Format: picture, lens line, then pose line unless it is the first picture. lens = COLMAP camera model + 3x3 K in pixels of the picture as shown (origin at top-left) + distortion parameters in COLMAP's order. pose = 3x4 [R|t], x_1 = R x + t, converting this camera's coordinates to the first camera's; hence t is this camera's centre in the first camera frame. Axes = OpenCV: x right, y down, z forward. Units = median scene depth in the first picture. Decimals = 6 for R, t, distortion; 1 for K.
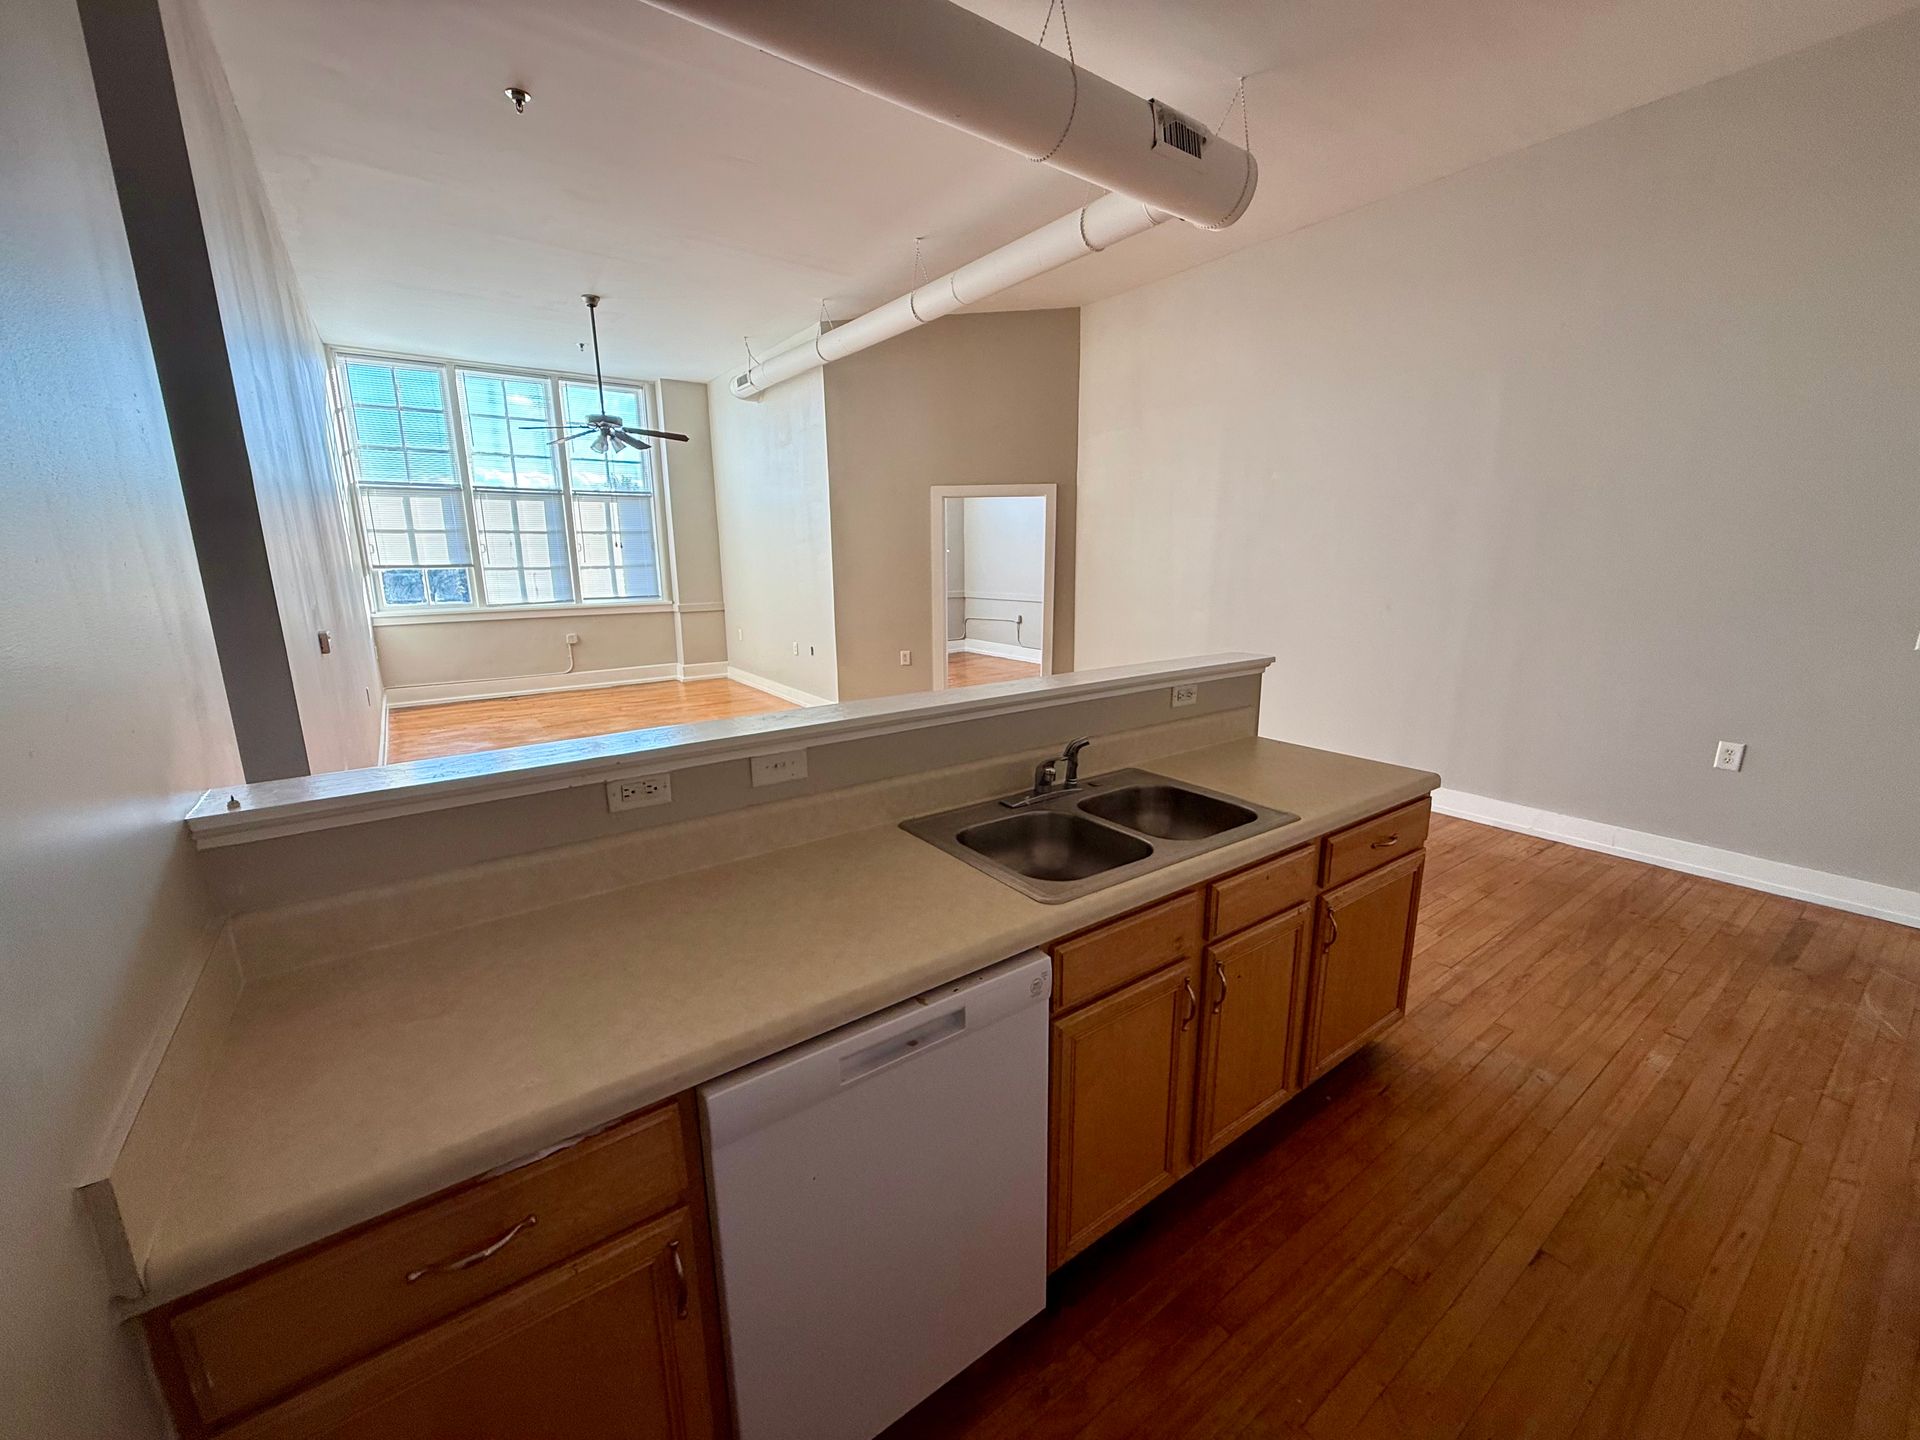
lens RADIAL K [[762.1, 0, 955.5], [0, 762.1, 716.8], [0, 0, 1]] dist [-0.001435, 0.000494]
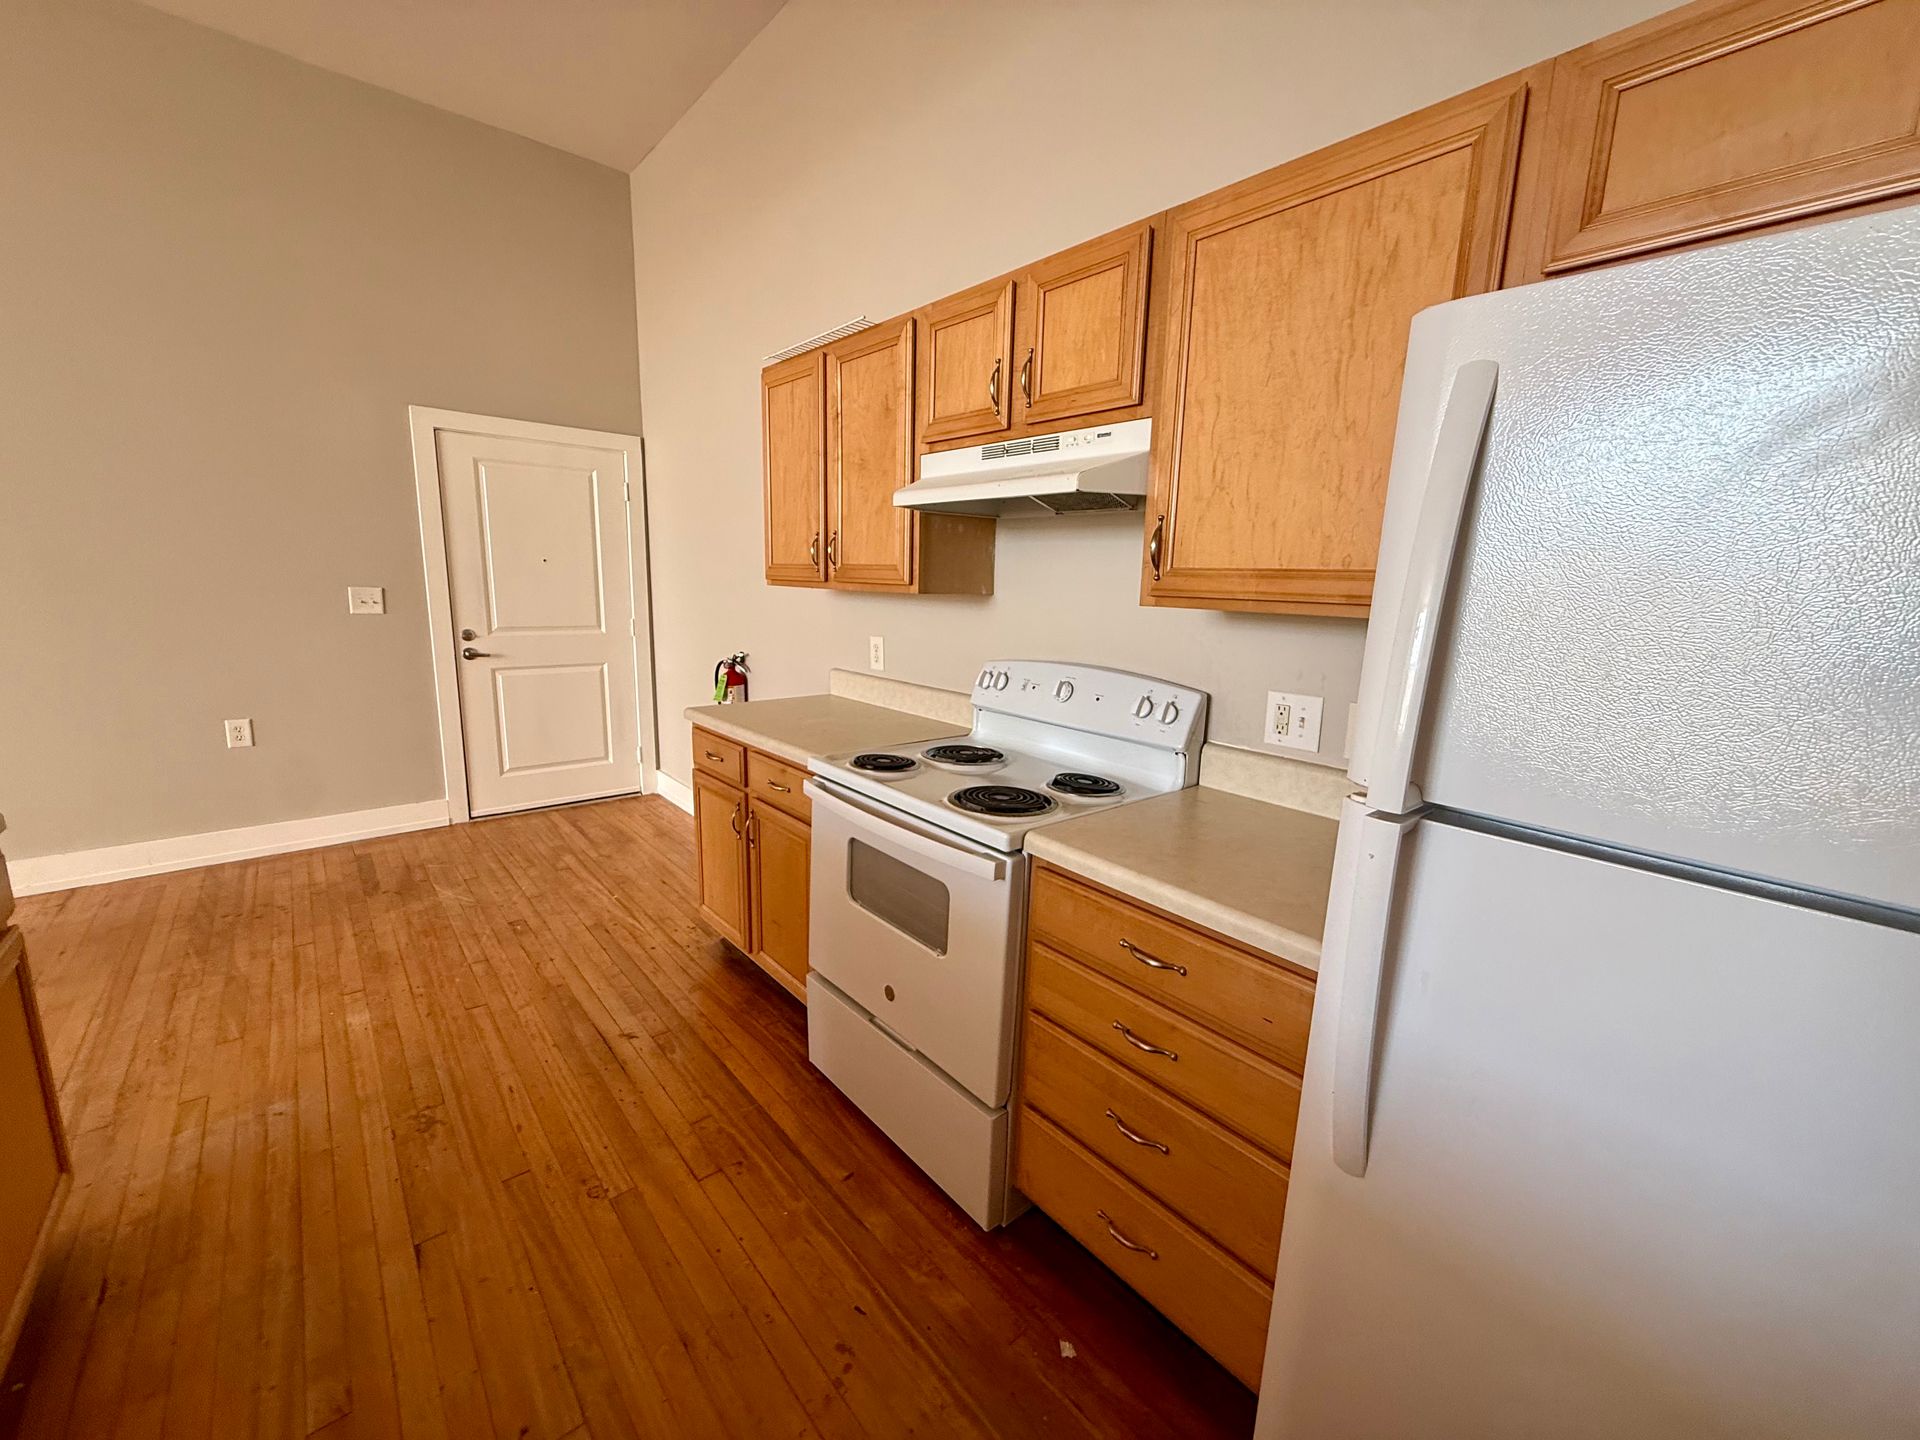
lens RADIAL K [[762.1, 0, 959.5], [0, 762.1, 721.5], [0, 0, 1]] dist [-0.001435, 0.000494]
pose [[-0.093455, -0.180118, 0.979195, -0.039091], [0.190121, 0.962173, 0.195132, 0.027467], [-0.977302, 0.204402, -0.055676, 0.172228]]
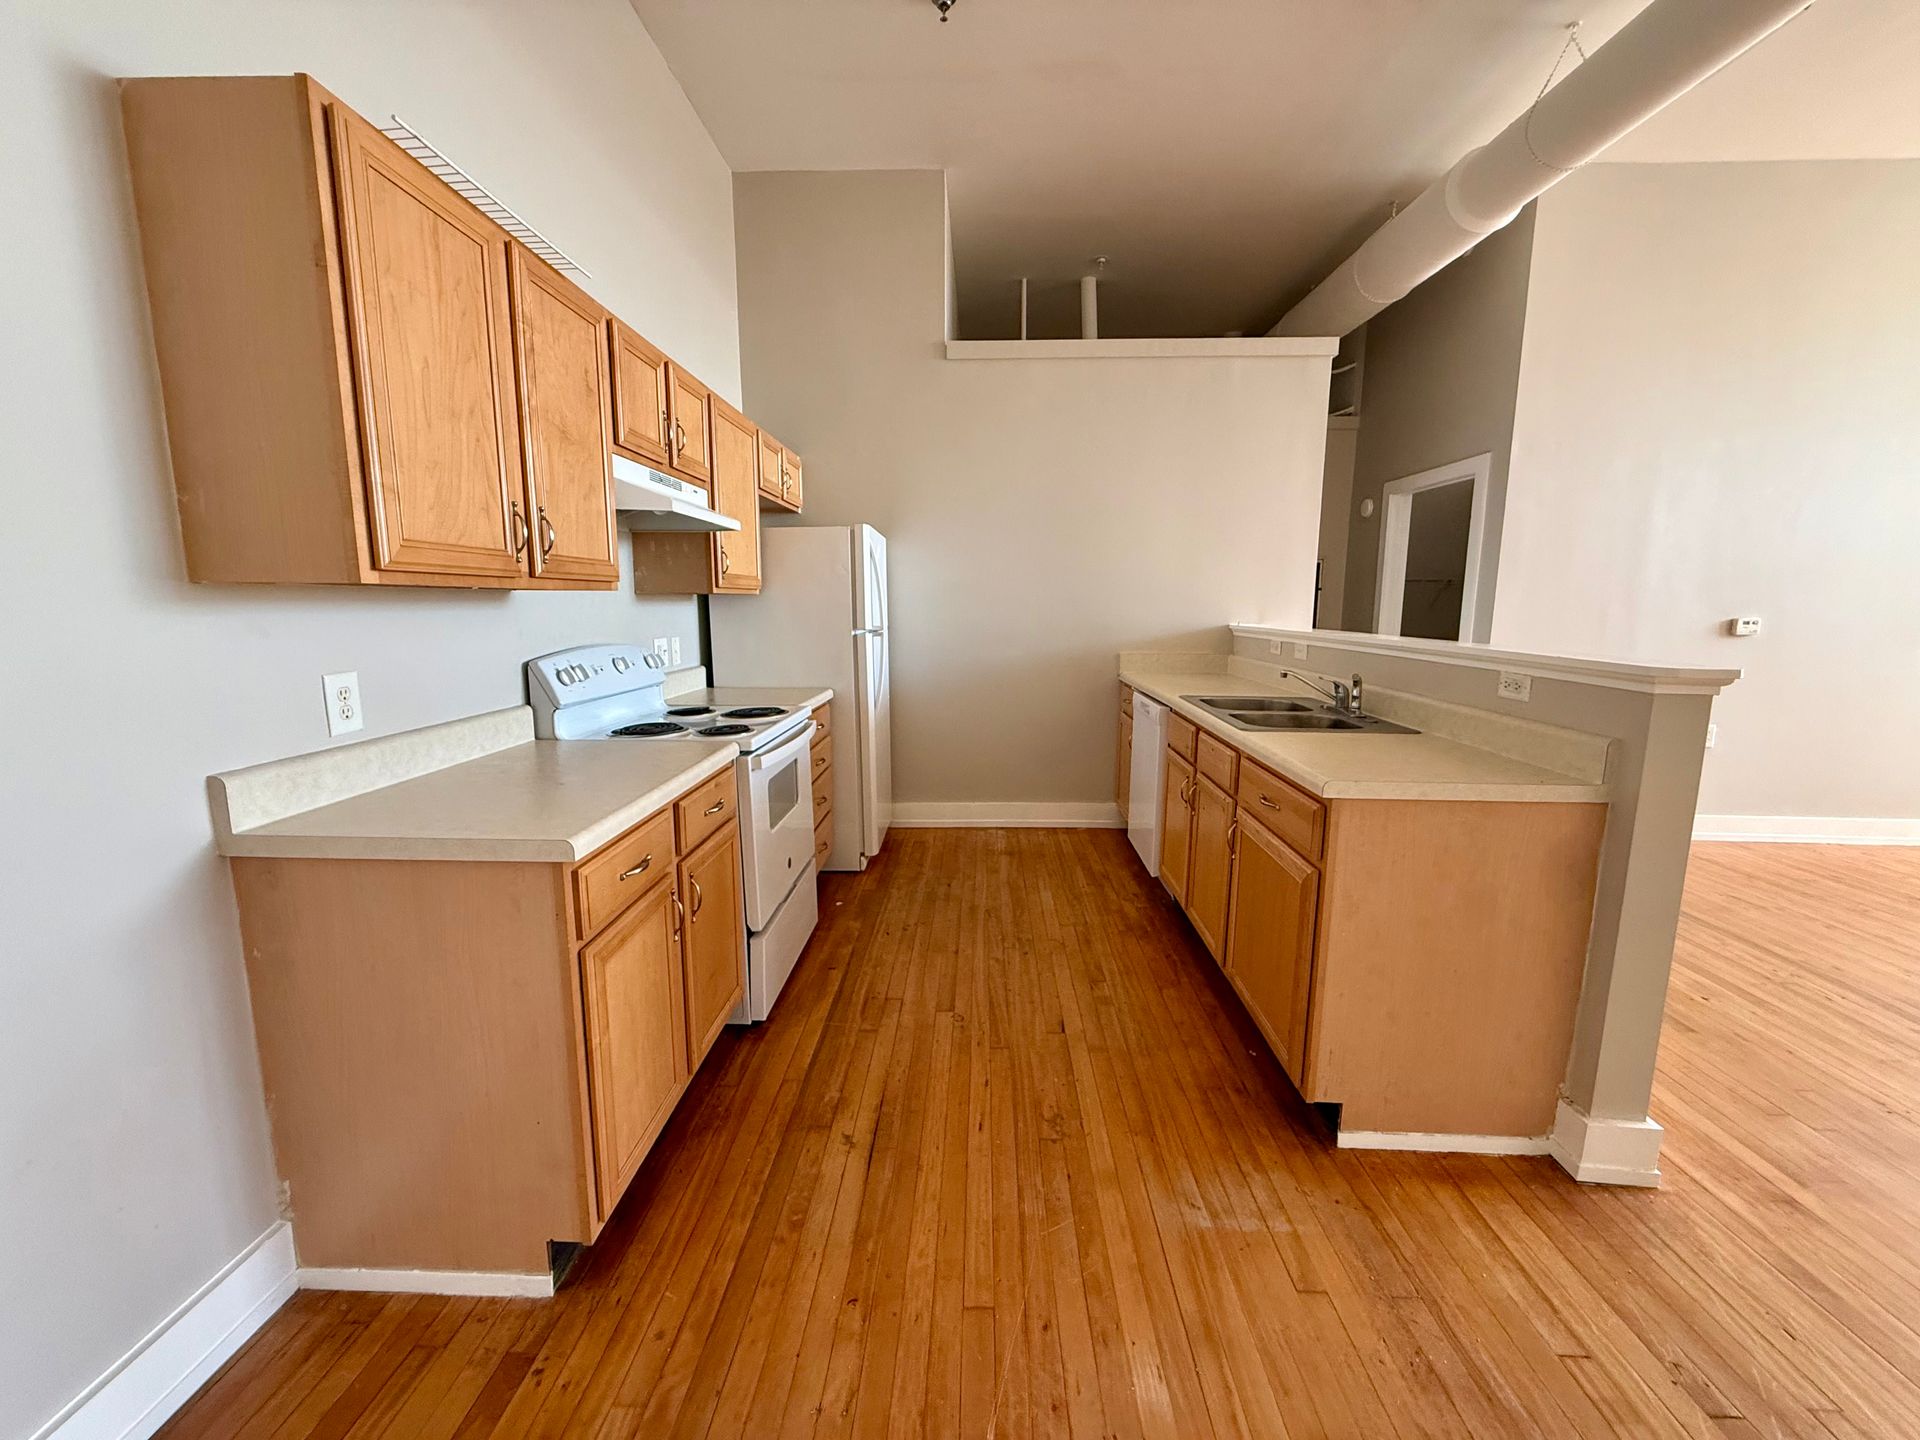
lens RADIAL K [[762.1, 0, 950.9], [0, 762.1, 718.1], [0, 0, 1]] dist [-0.001435, 0.000494]
pose [[-0.617186, 0.128056, -0.776326, 1.109545], [-0.167465, 0.942681, 0.288633, -0.105964], [0.768789, 0.308148, -0.560365, 0.848058]]
